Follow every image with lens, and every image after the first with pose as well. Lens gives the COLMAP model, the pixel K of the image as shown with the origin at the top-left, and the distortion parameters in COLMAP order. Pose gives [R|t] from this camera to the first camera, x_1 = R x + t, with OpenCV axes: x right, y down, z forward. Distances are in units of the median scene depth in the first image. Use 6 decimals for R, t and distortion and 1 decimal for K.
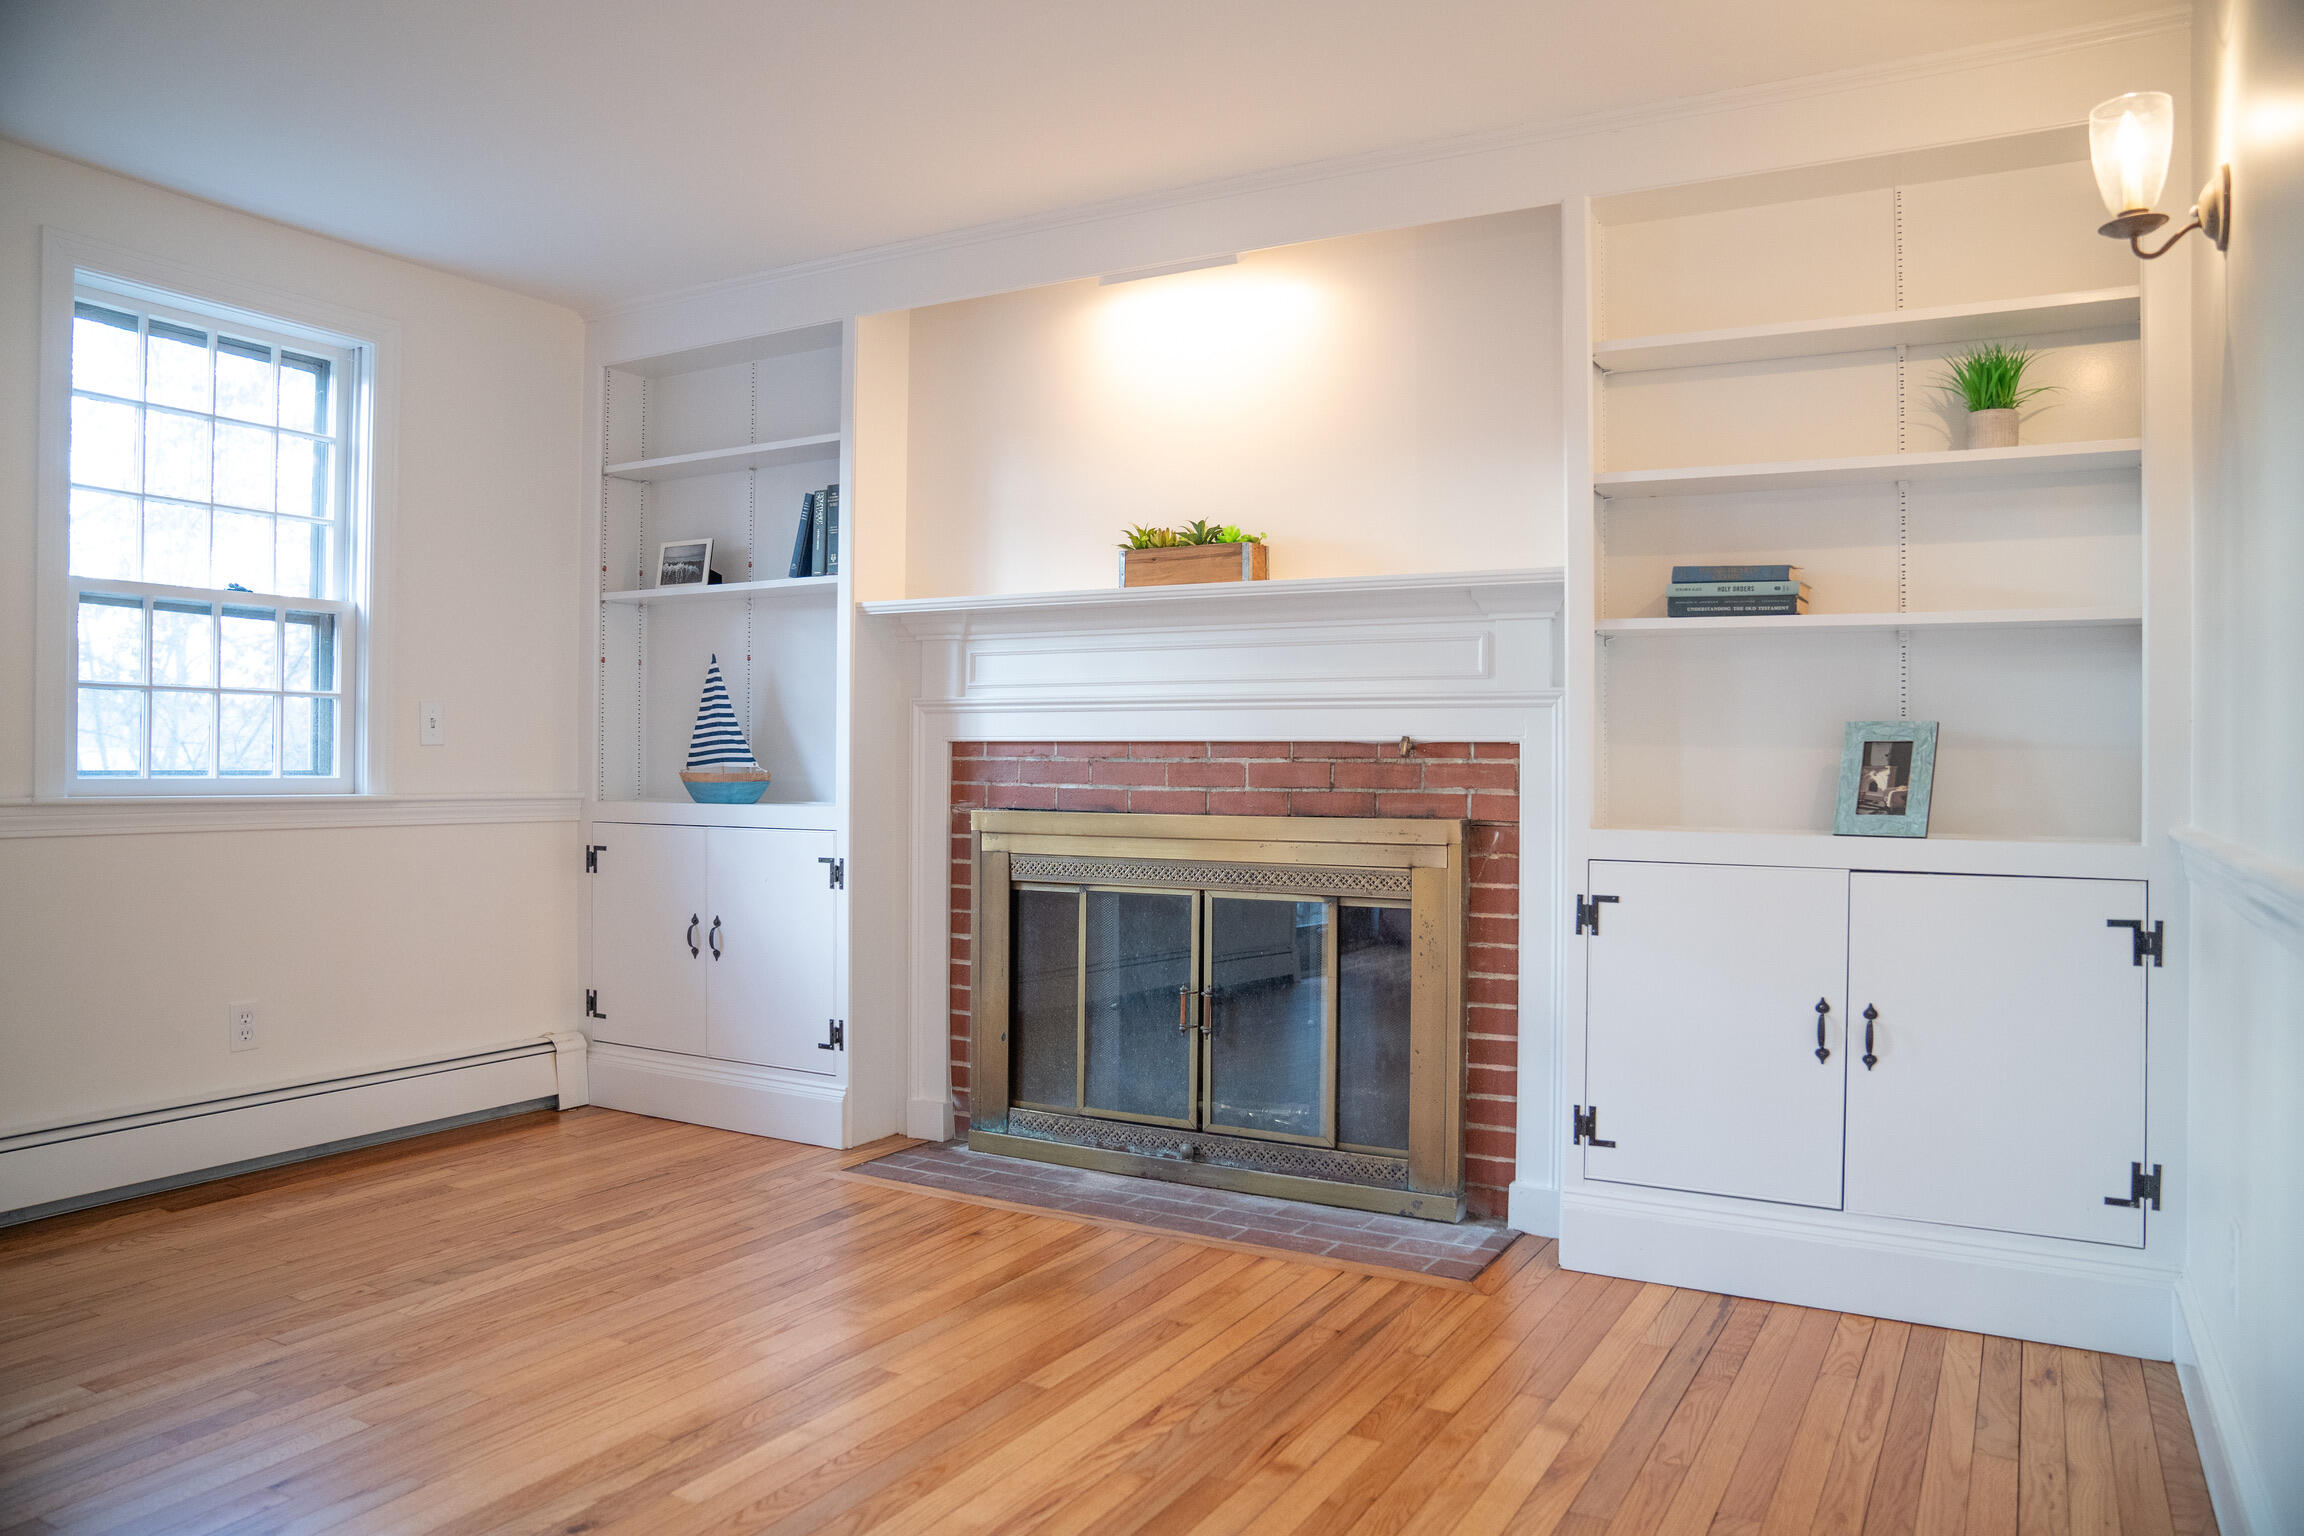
lens RADIAL K [[1600.4, 0, 1152.0], [0, 1600.4, 768.0], [0, 0, 1]] dist [-0.127549, 0.095298]
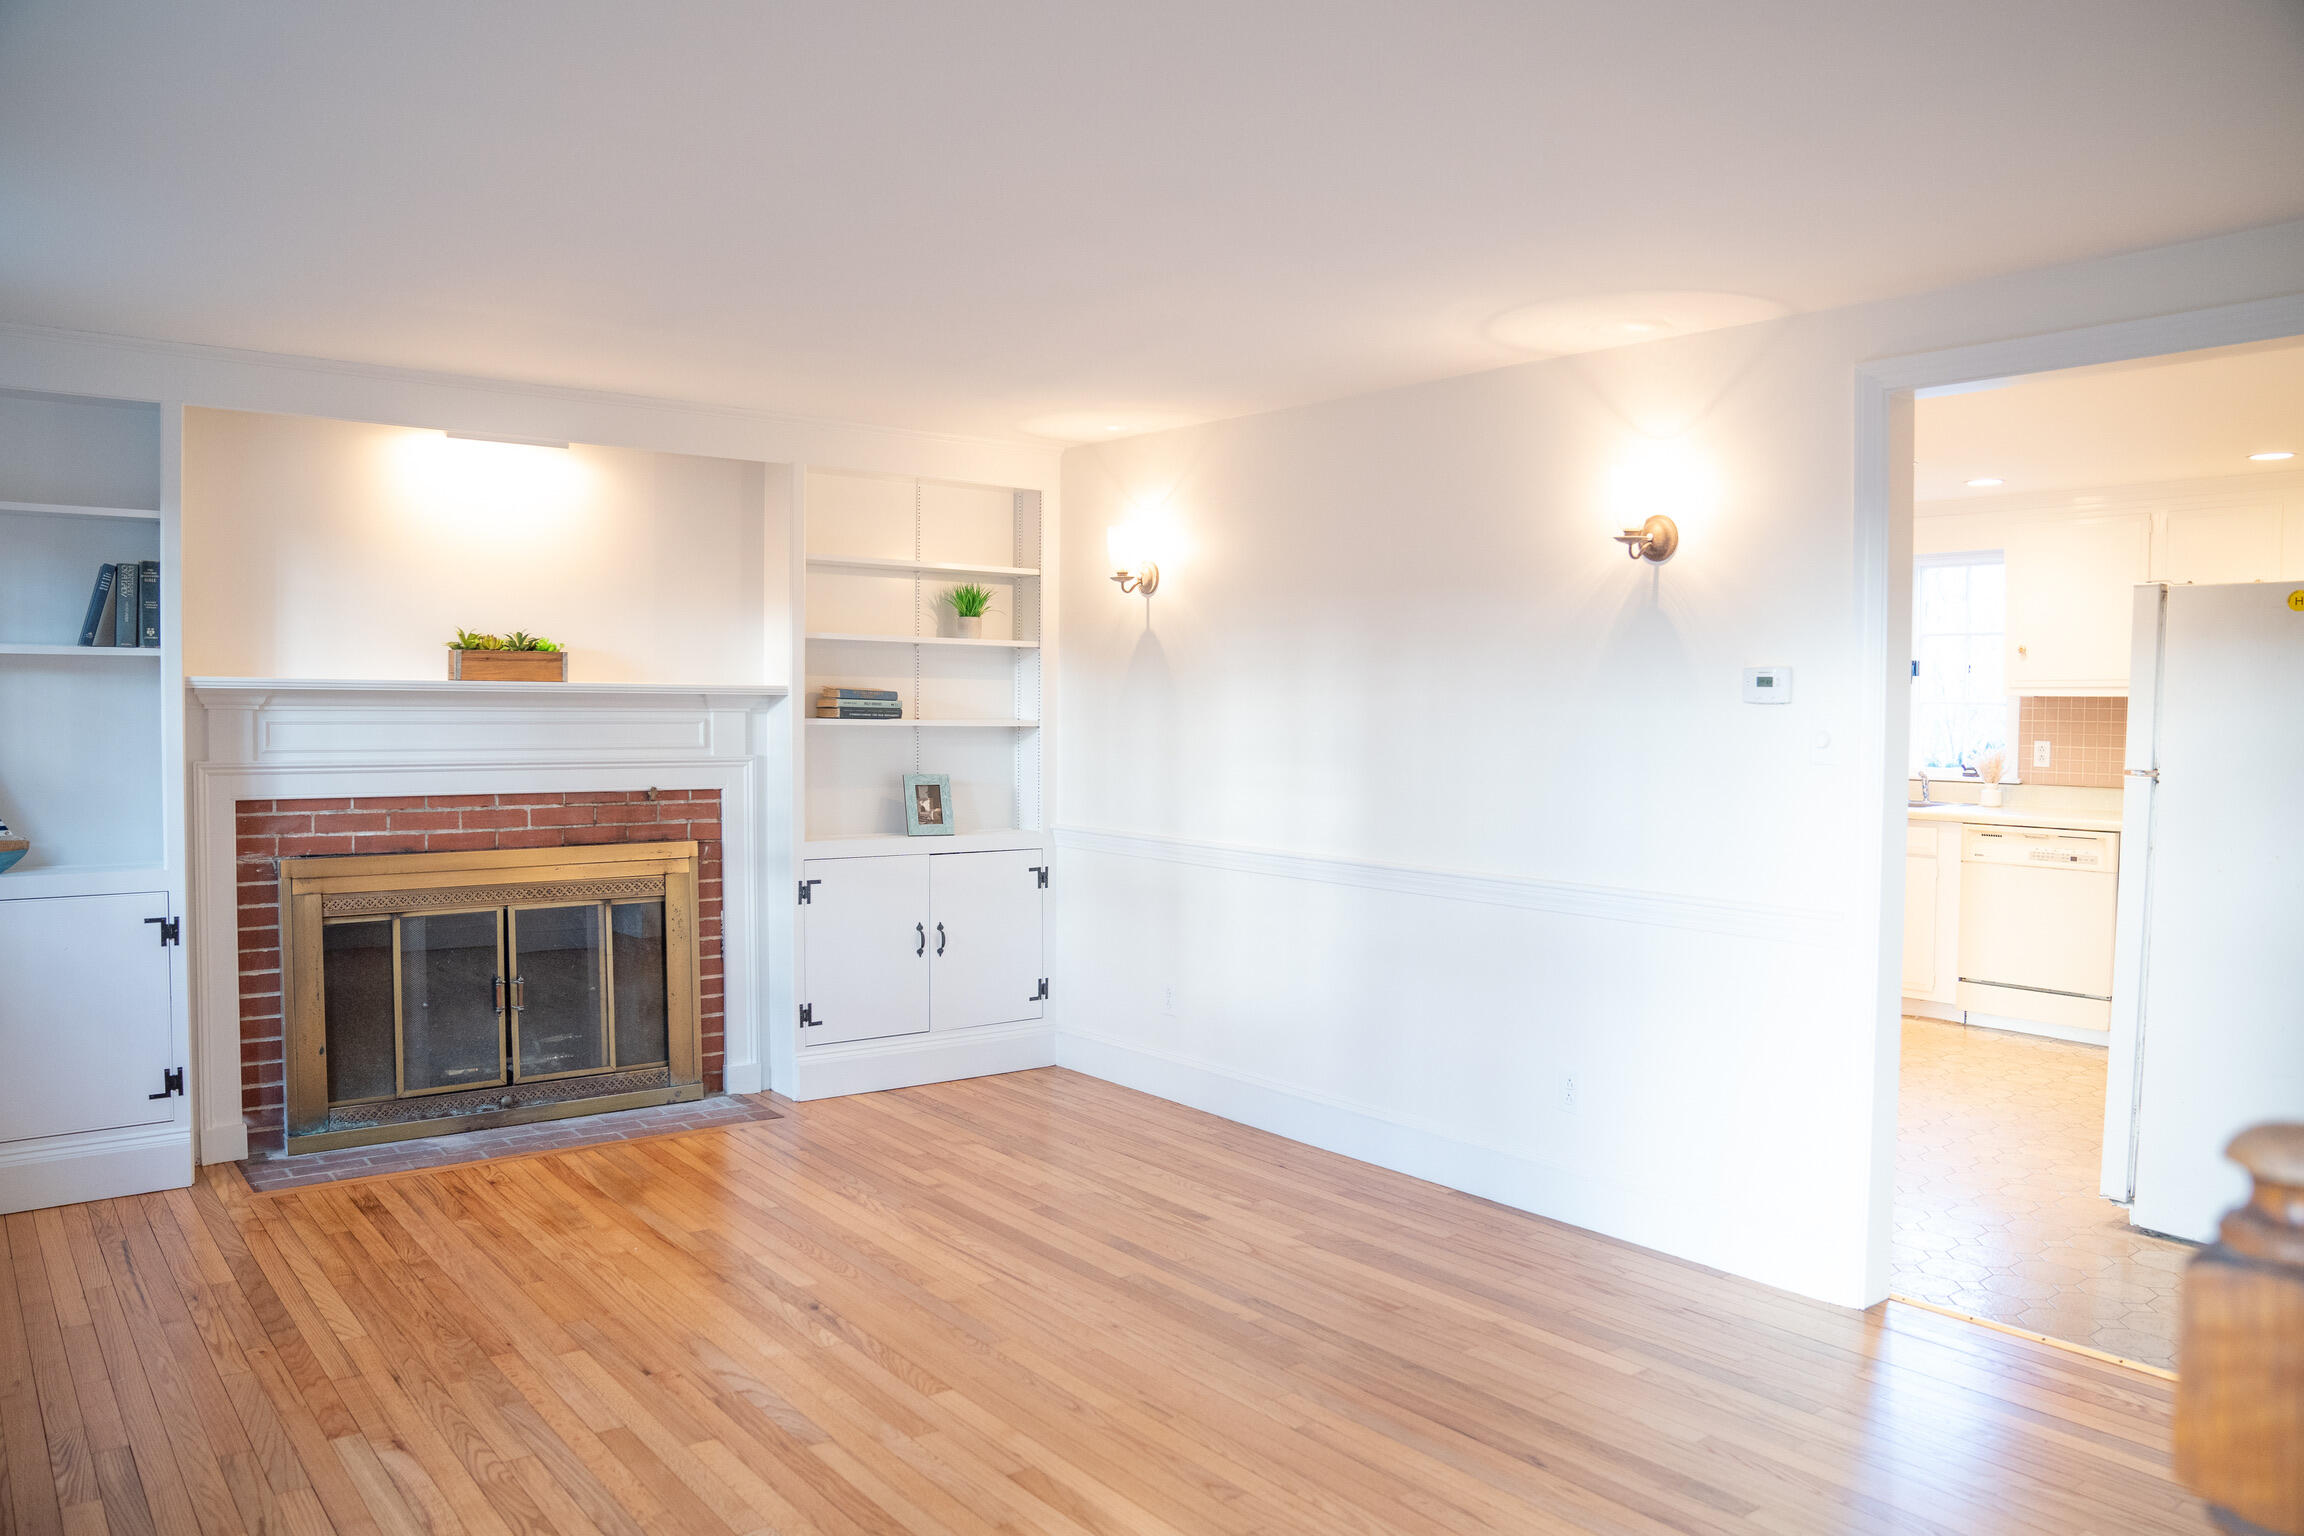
lens RADIAL K [[1600.4, 0, 1152.0], [0, 1600.4, 768.0], [0, 0, 1]] dist [-0.127549, 0.095298]
pose [[0.383682, -0.037666, 0.922697, -1.013791], [-0.003542, 0.999100, 0.042258, -0.100606], [-0.923459, -0.019482, 0.383203, 0.000910]]
